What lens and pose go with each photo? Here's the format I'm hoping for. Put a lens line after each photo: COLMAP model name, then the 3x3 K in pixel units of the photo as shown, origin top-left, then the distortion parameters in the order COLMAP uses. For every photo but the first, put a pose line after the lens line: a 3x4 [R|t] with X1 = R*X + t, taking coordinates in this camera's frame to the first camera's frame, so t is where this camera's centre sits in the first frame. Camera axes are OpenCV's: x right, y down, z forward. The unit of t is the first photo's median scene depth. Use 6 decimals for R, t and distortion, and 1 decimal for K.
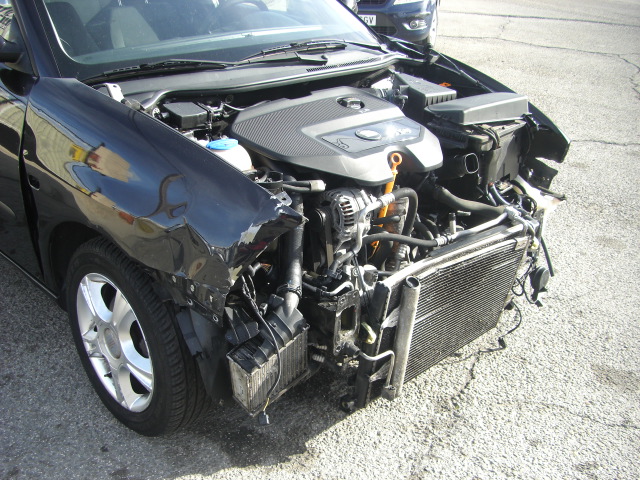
lens RADIAL K [[725.3, 0, 317.7], [0, 725.3, 257.7], [0, 0, 1]] dist [-0.137842, 0.000000]
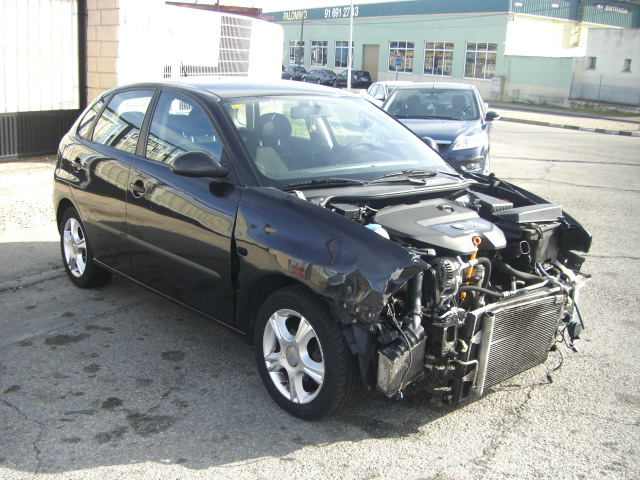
lens RADIAL K [[725.3, 0, 323.5], [0, 725.3, 240.1], [0, 0, 1]] dist [-0.137842, 0.000000]
pose [[0.998172, 0.011396, -0.059348, -0.125775], [-0.024062, 0.975801, -0.217330, 0.201324], [0.055435, 0.218361, 0.974292, -0.524486]]
